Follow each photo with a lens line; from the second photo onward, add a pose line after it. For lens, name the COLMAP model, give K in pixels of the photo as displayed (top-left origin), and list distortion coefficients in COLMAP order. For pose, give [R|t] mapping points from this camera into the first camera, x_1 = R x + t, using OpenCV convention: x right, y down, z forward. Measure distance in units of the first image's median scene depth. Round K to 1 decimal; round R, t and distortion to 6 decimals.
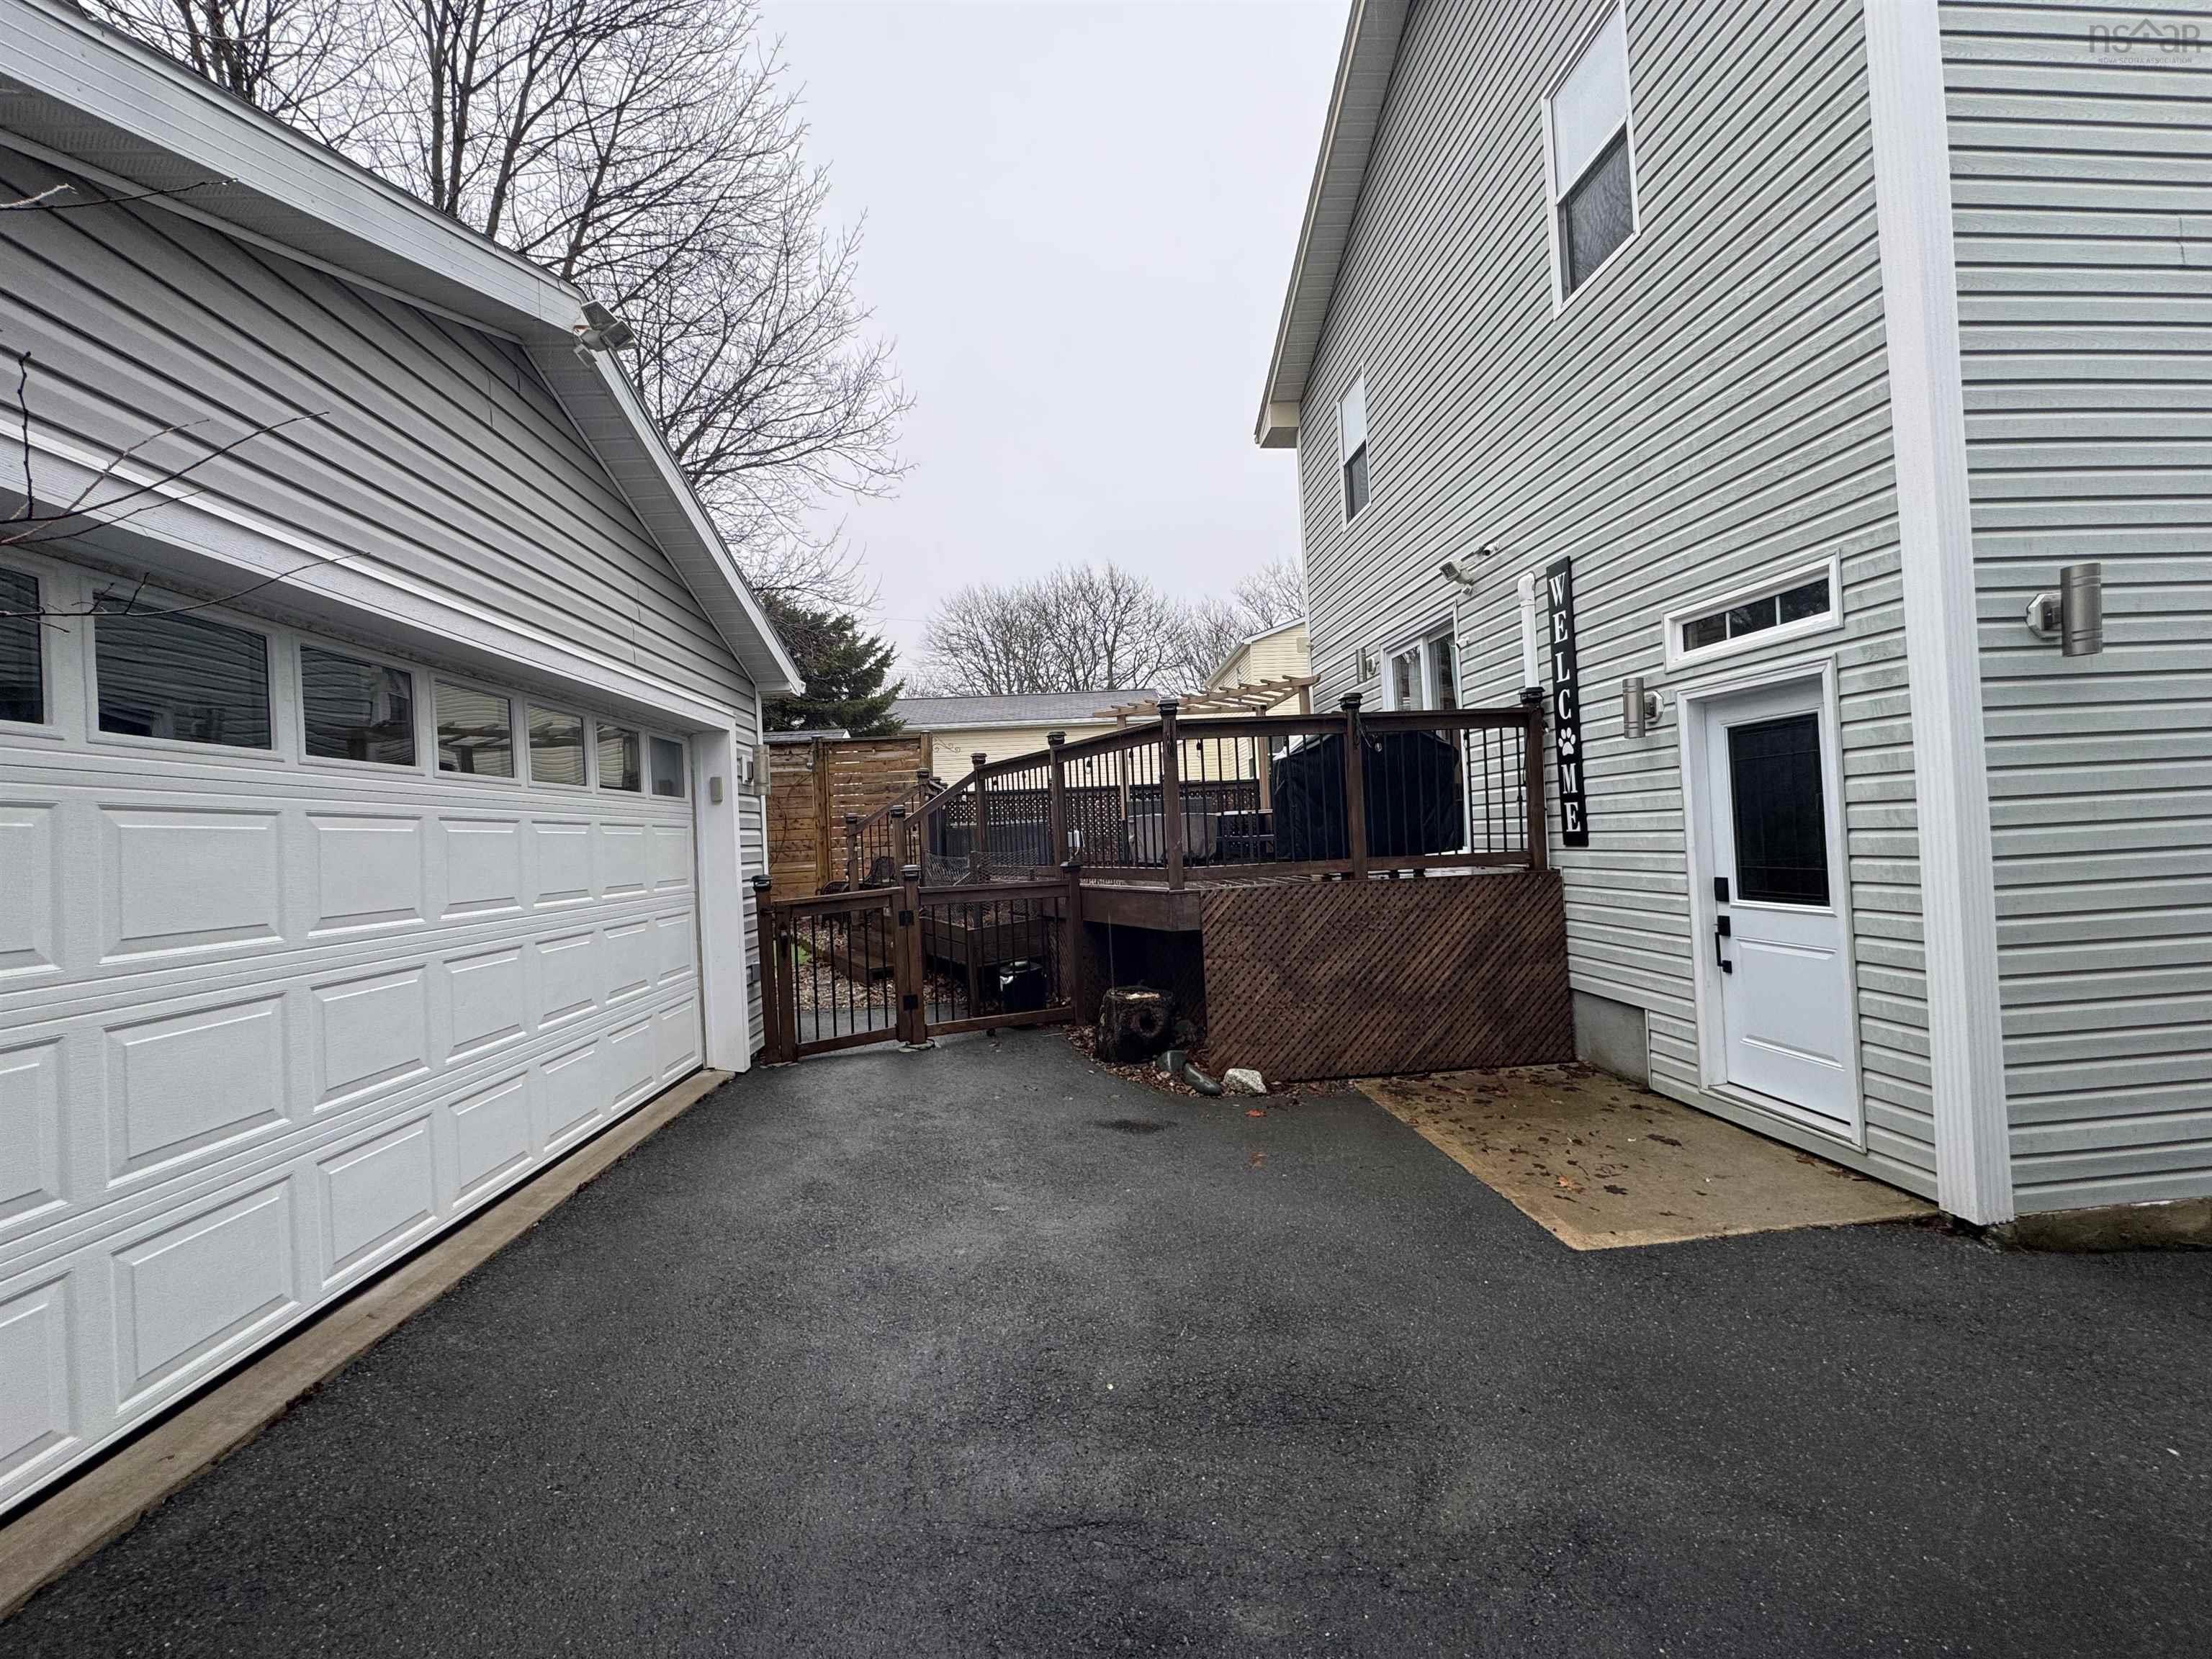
lens RADIAL K [[878.5, 0, 1113.7], [0, 878.5, 828.7], [0, 0, 1]] dist [0.000486, 0.000536]
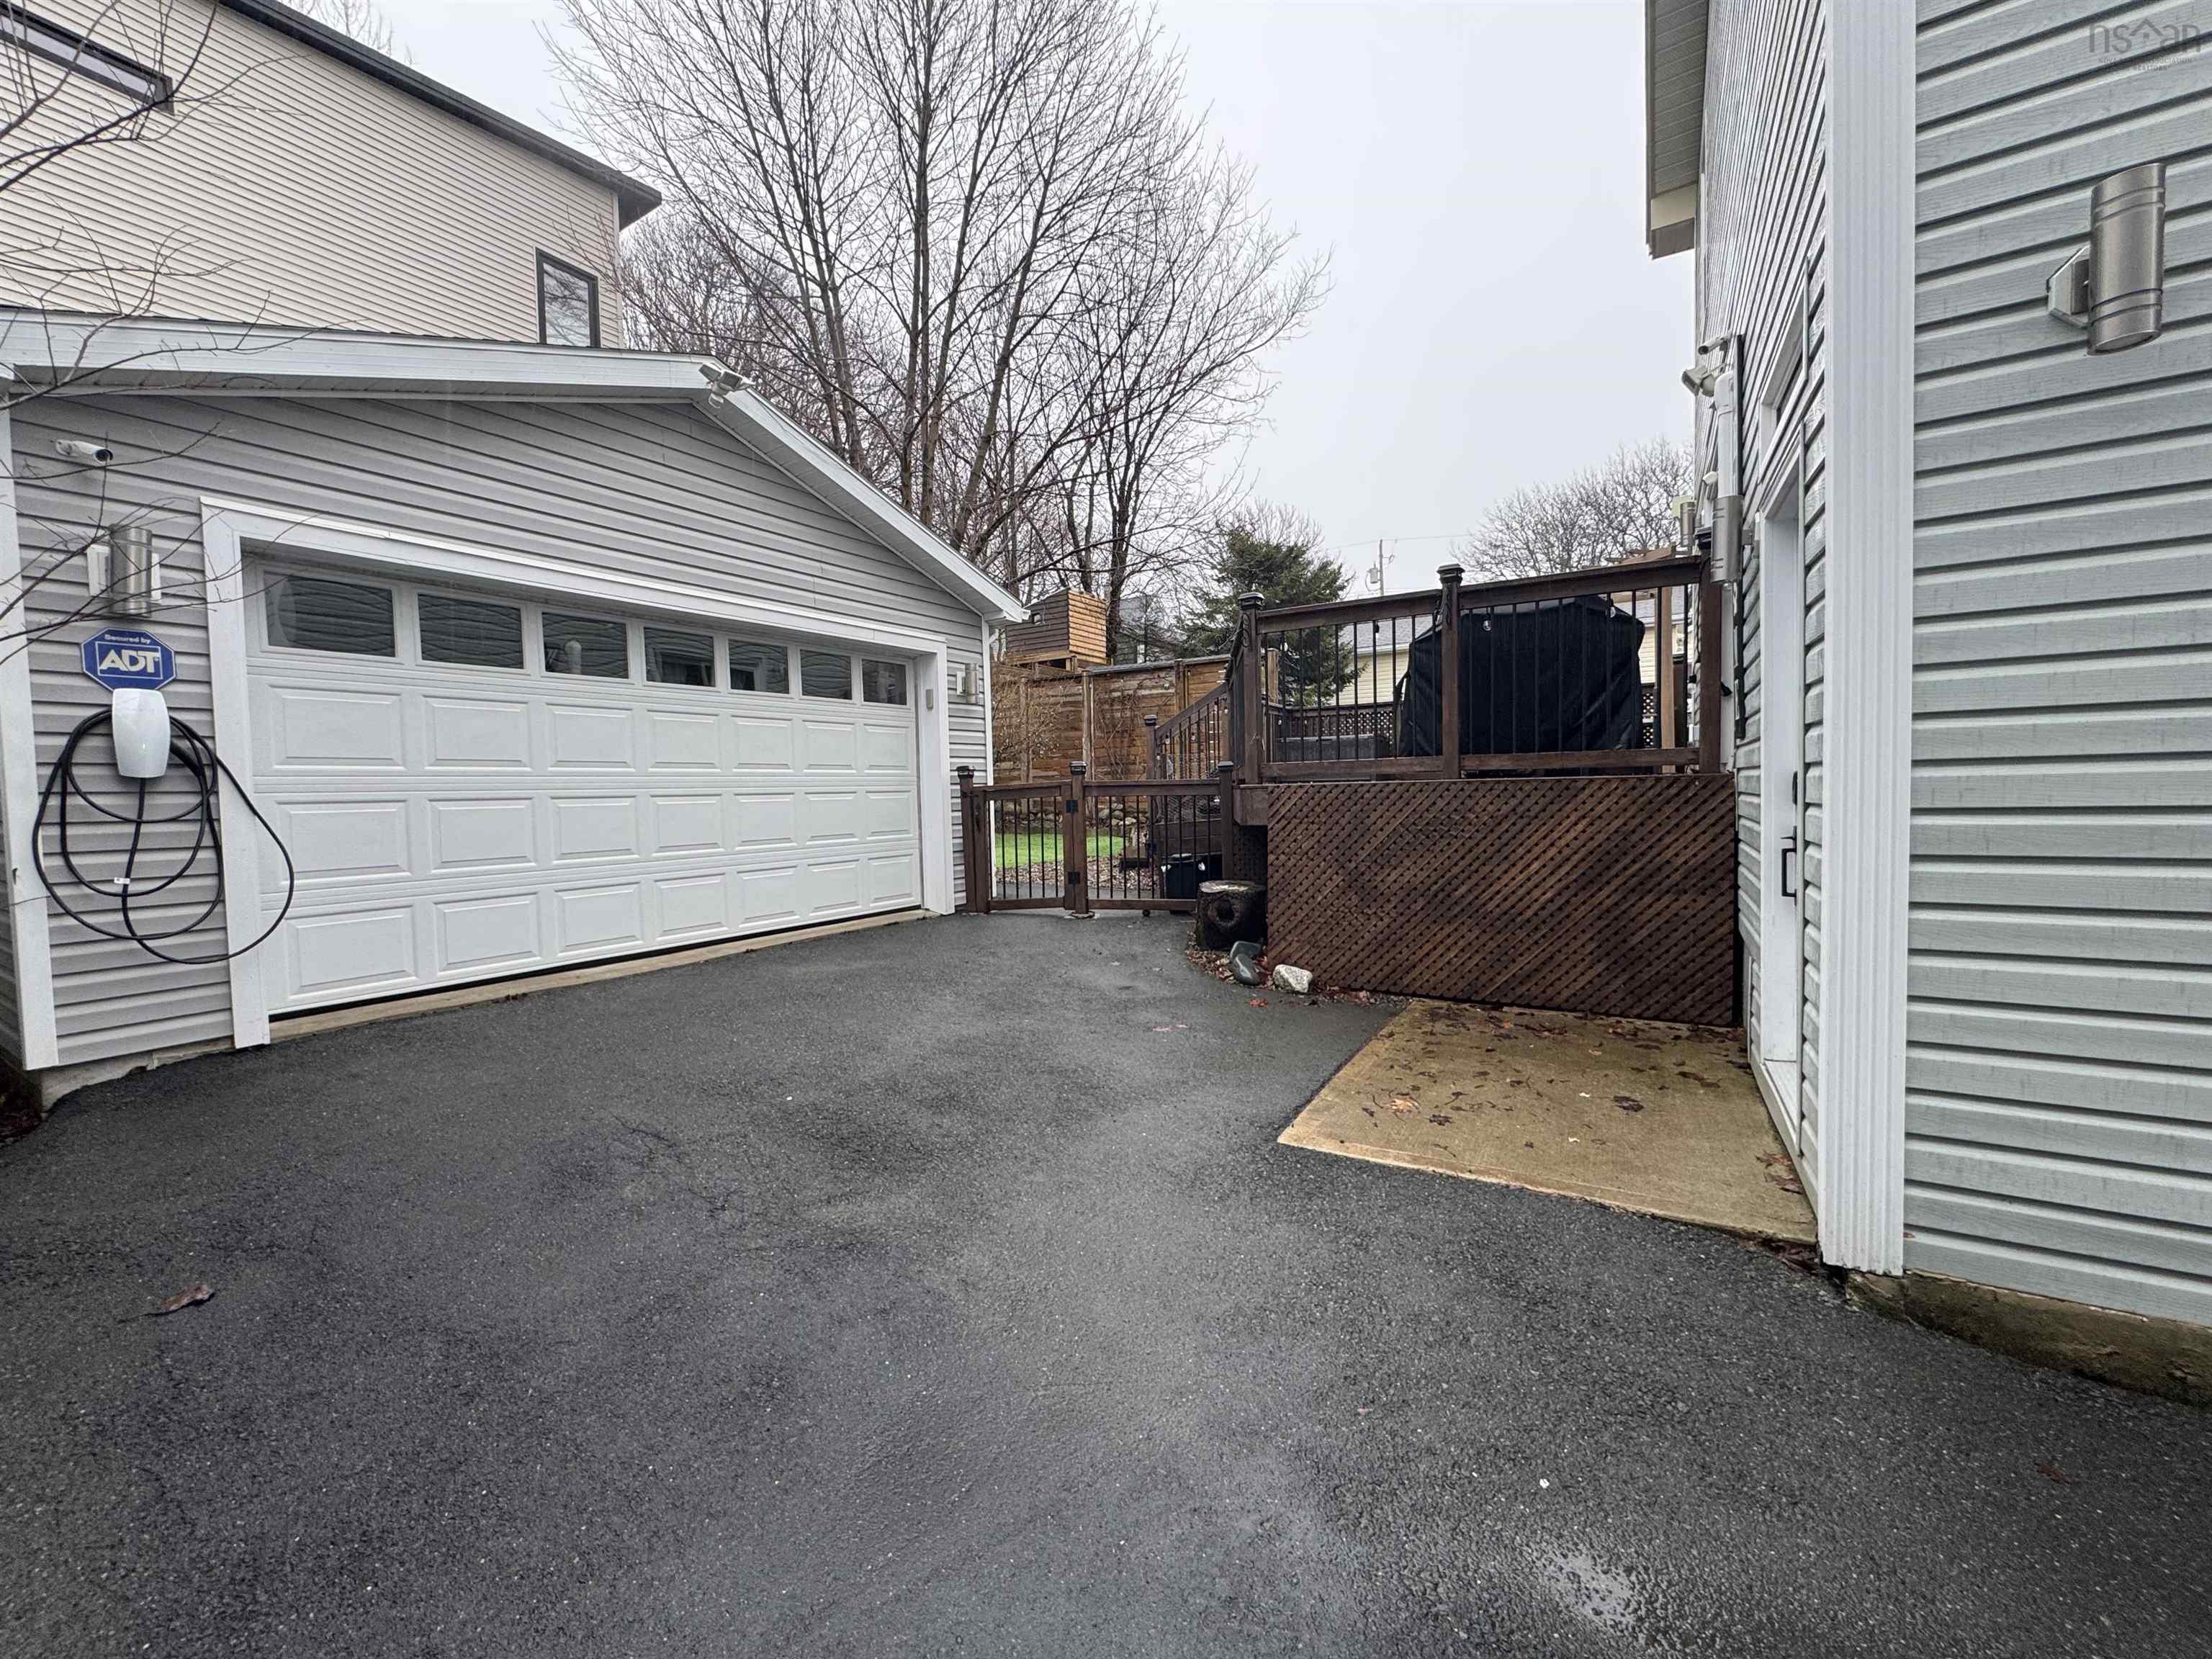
lens RADIAL K [[878.5, 0, 1108.2], [0, 878.5, 825.3], [0, 0, 1]] dist [0.000486, 0.000536]
pose [[0.807480, 0.052286, -0.587573, 0.537868], [-0.008953, 0.997036, 0.076419, 0.040603], [0.589827, -0.056446, 0.805554, 0.088423]]
